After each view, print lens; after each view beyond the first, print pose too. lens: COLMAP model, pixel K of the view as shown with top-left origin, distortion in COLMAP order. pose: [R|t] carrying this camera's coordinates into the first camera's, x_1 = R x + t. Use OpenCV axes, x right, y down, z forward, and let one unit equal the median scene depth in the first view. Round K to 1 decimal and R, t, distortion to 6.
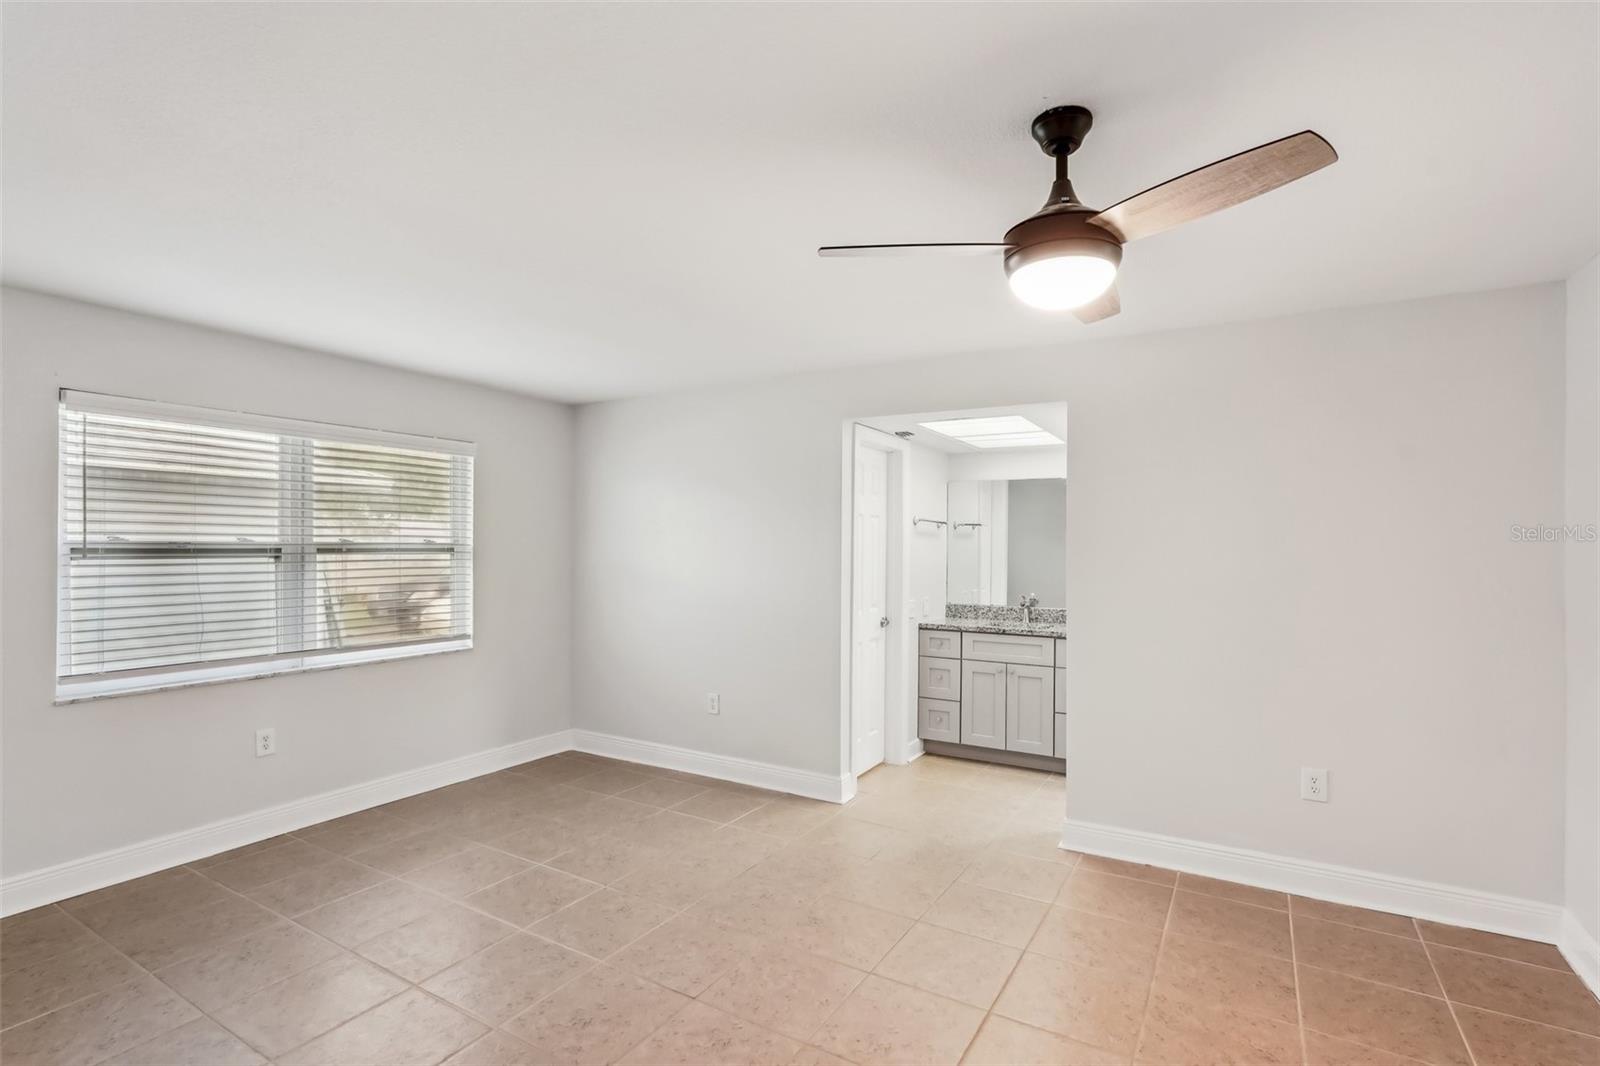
lens RADIAL K [[752.1, 0, 812.5], [0, 752.1, 540.8], [0, 0, 1]] dist [-0.003051, 0.000591]
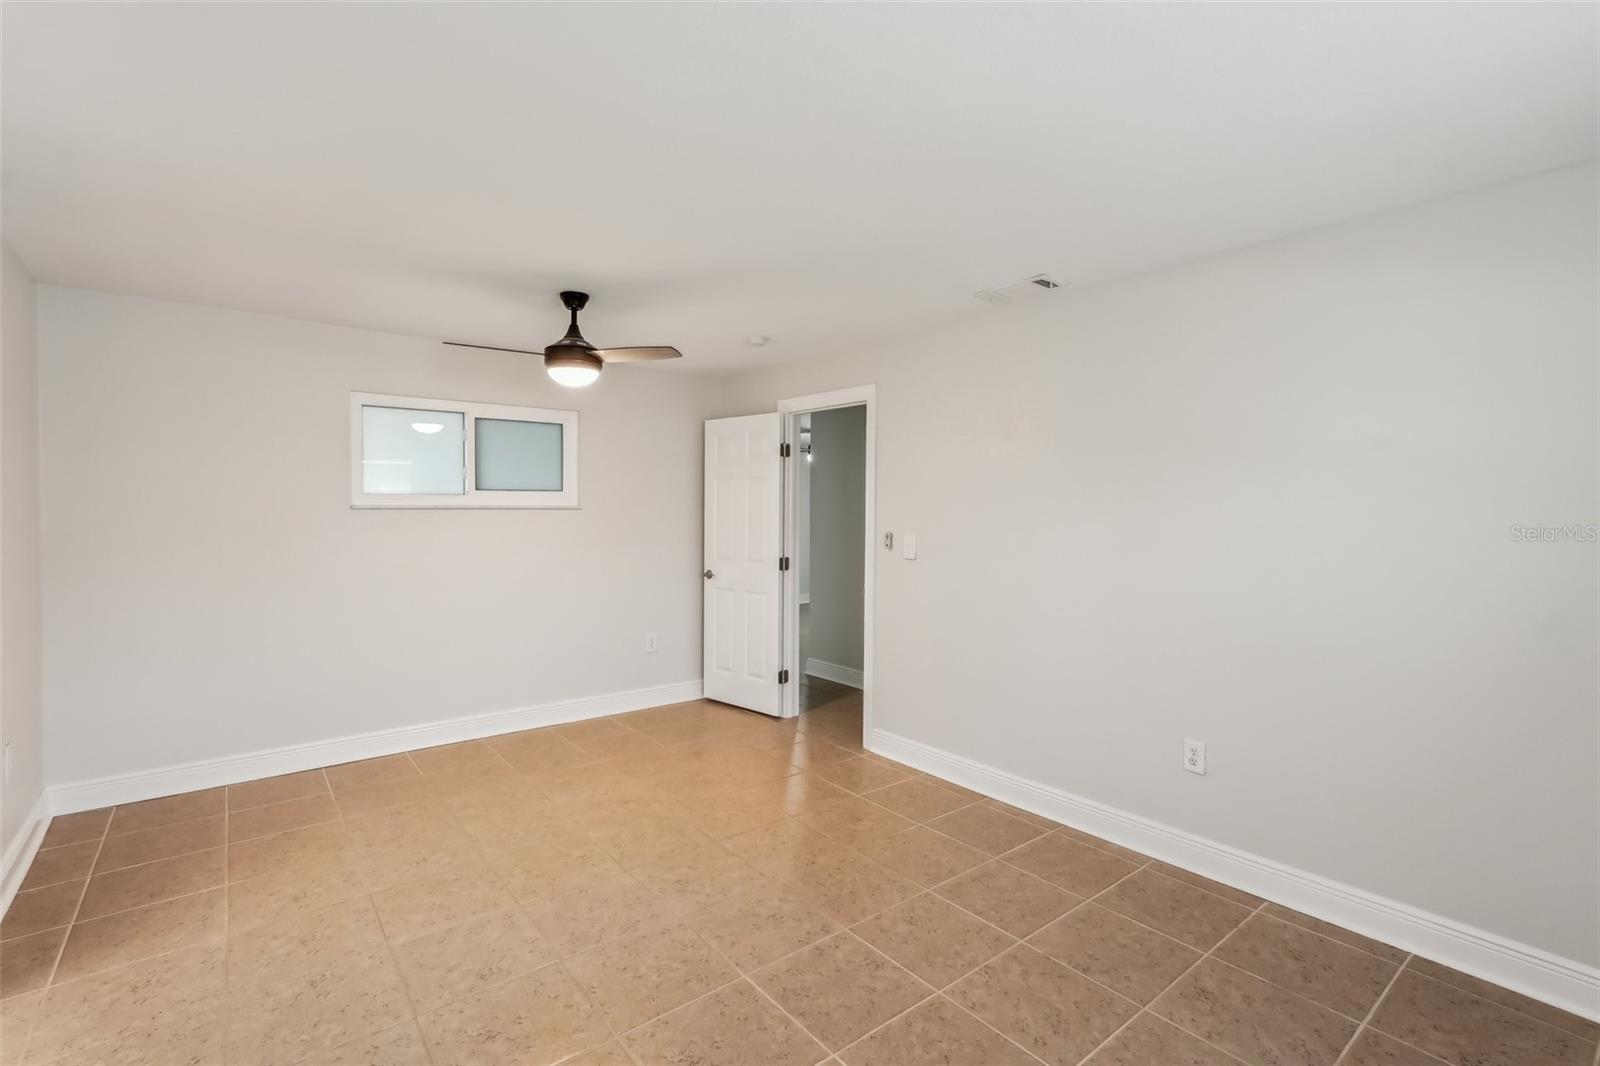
lens RADIAL K [[728.4, 0, 804.9], [0, 728.4, 520.1], [0, 0, 1]] dist [-0.001879, 0.000925]
pose [[-0.937647, -0.014276, 0.347297, -0.393888], [-0.010403, 0.999861, 0.013015, 0.006105], [-0.347434, 0.008590, -0.937665, 1.095652]]
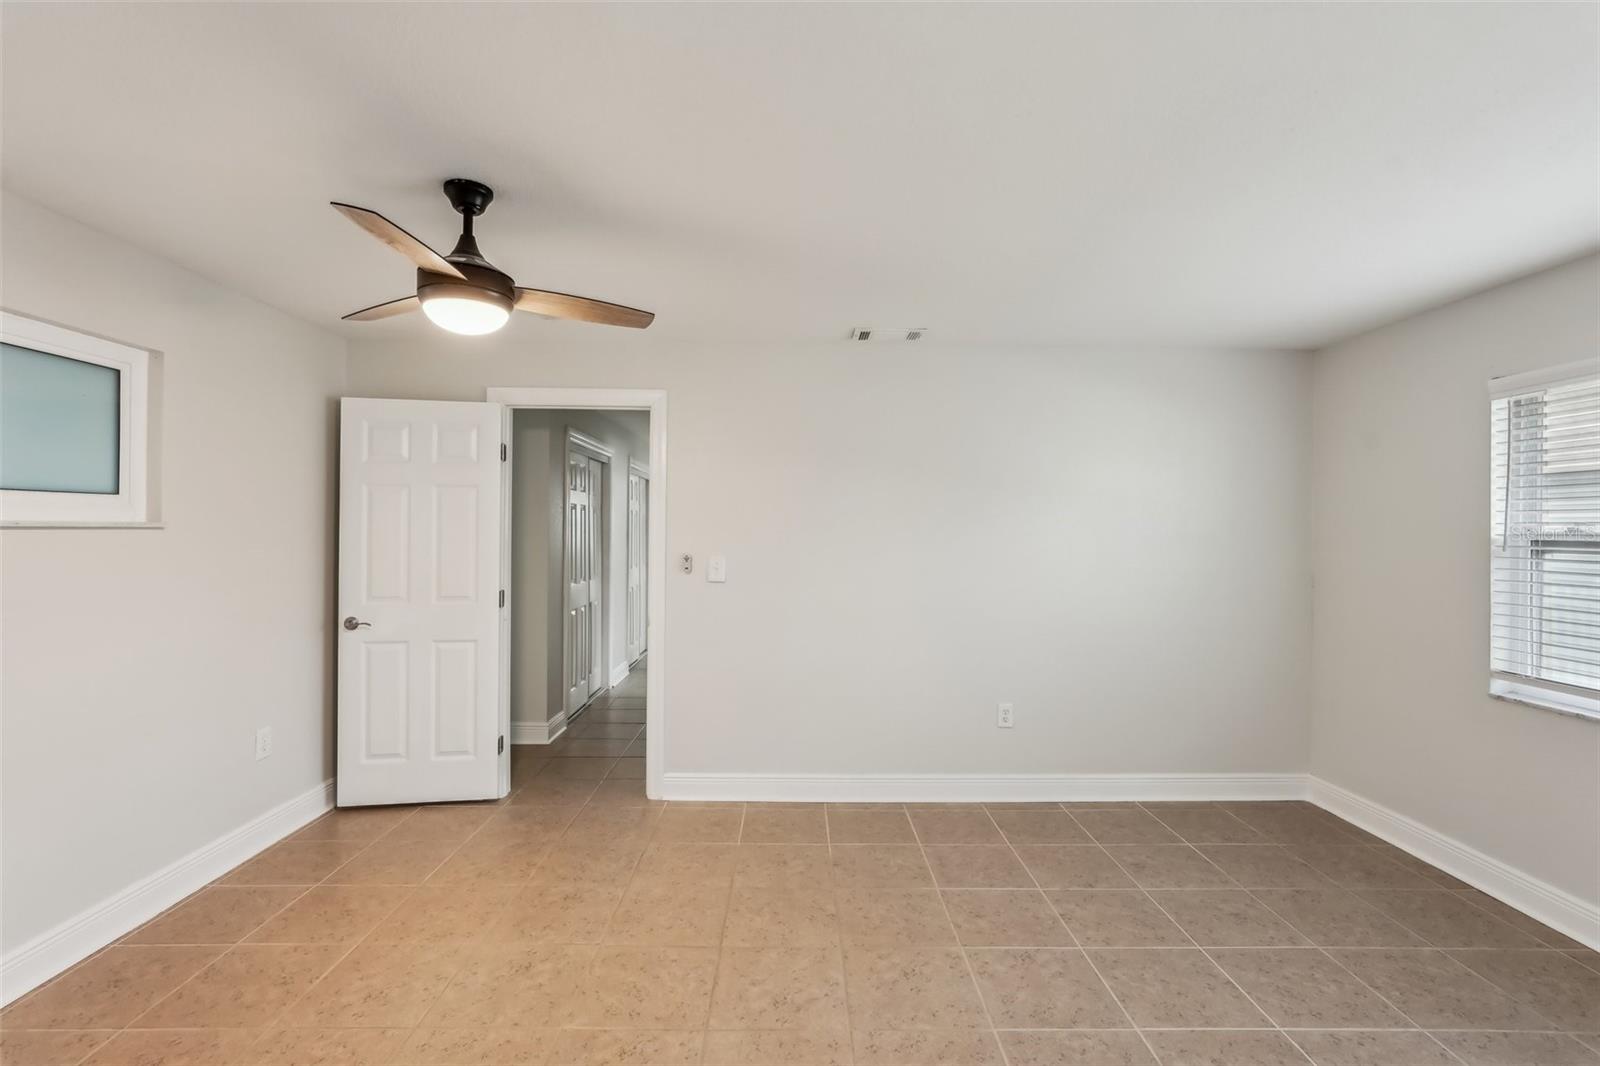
lens RADIAL K [[722.5, 0, 798.0], [0, 722.5, 531.0], [0, 0, 1]] dist [-0.009539, 0.003698]
pose [[-0.855165, -0.009658, -0.518265, 0.199684], [-0.009145, 0.999952, -0.003545, 0.007185], [0.518275, 0.001708, -0.855212, 0.967541]]
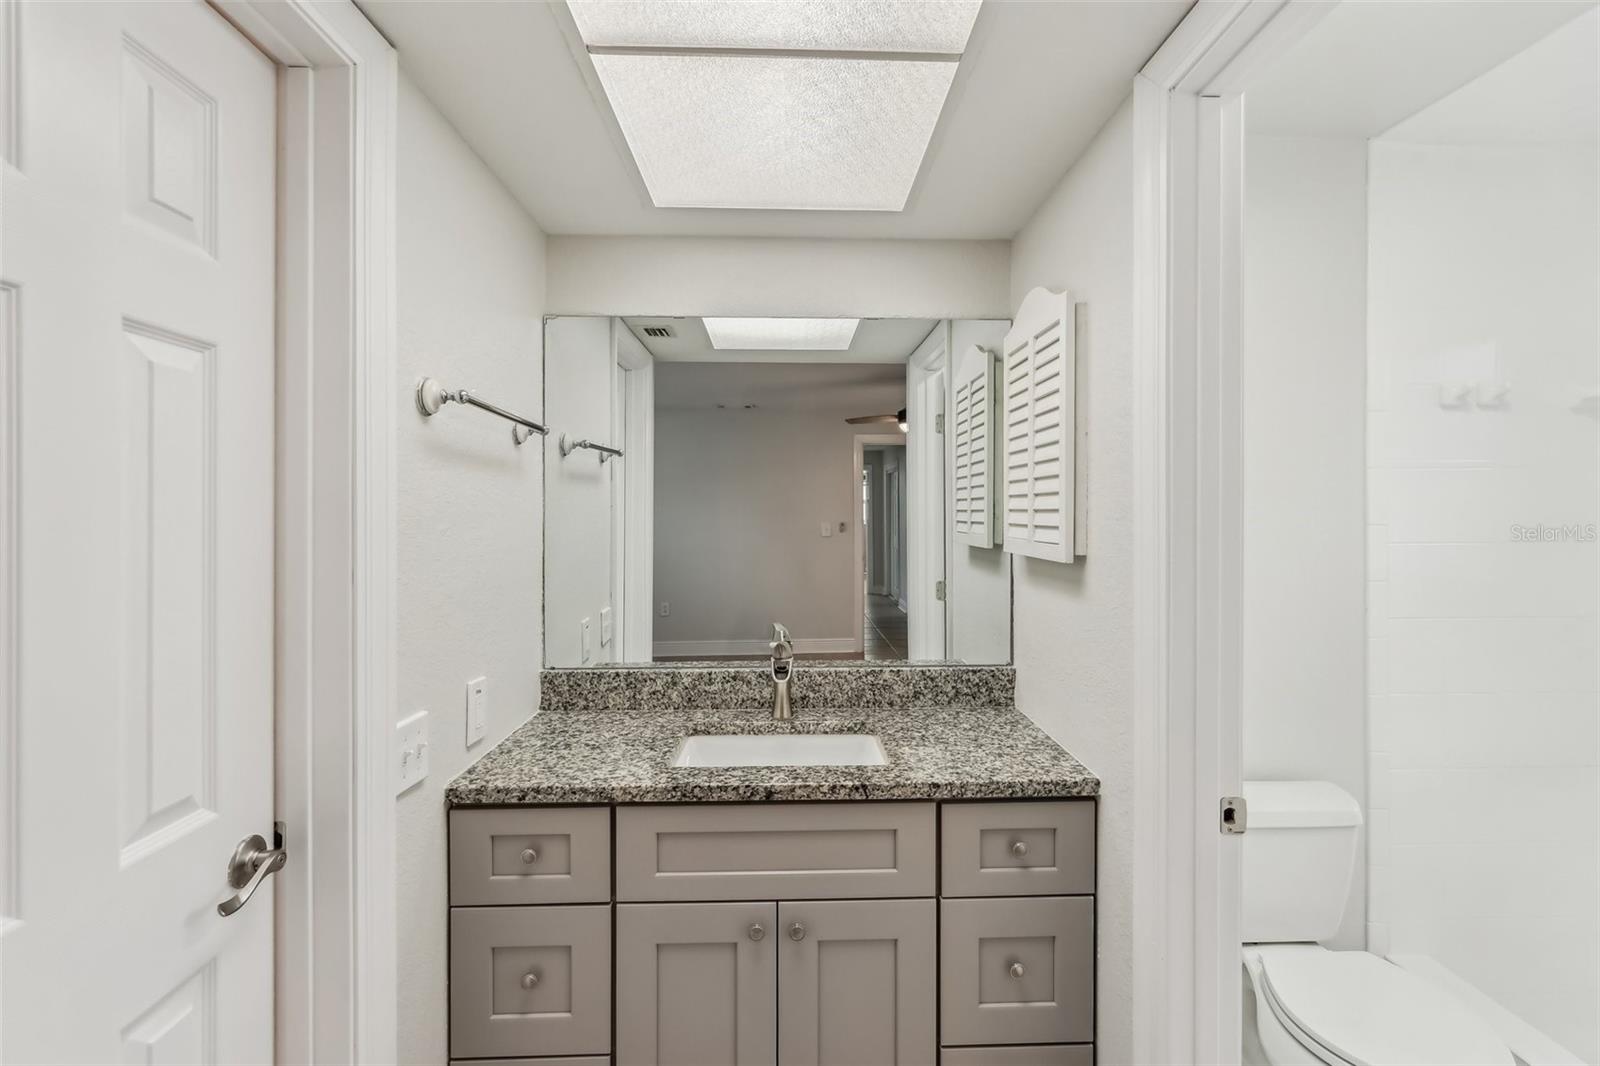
lens RADIAL K [[728.4, 0, 804.9], [0, 728.4, 520.1], [0, 0, 1]] dist [-0.001879, 0.000925]
pose [[0.844872, -0.012092, 0.534833, 0.137236], [0.003697, 0.999853, 0.016765, 0.013039], [-0.534956, -0.012187, 0.844792, 0.875867]]
